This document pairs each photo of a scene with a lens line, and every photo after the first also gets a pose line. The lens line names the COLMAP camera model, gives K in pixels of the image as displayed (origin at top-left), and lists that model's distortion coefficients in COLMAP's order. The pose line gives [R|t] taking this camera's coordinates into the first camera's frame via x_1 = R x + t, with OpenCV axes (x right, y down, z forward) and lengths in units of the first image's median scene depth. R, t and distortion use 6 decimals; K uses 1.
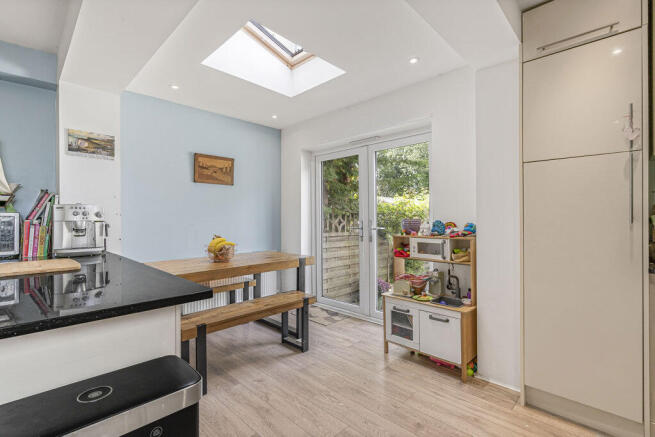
lens RADIAL K [[302.6, 0, 326.2], [0, 302.6, 216.3], [0, 0, 1]] dist [0.000021, 0.001252]
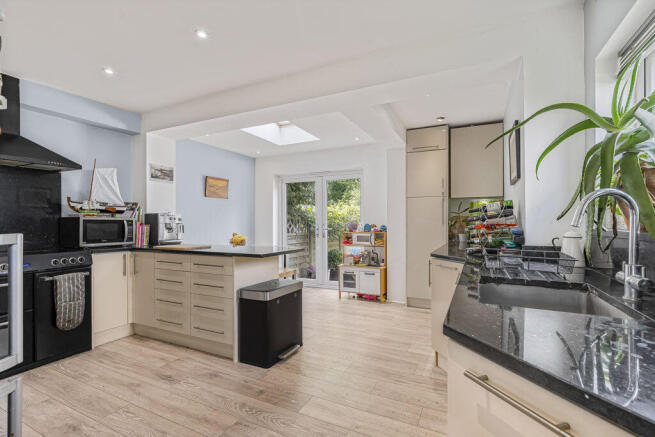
lens RADIAL K [[302.6, 0, 328.5], [0, 302.6, 221.6], [0, 0, 1]] dist [0.000021, 0.001252]
pose [[0.950905, 0.004197, 0.309456, -0.430855], [-0.004184, 0.999991, -0.000703, 0.003671], [-0.309456, -0.000626, 0.950914, -0.688751]]
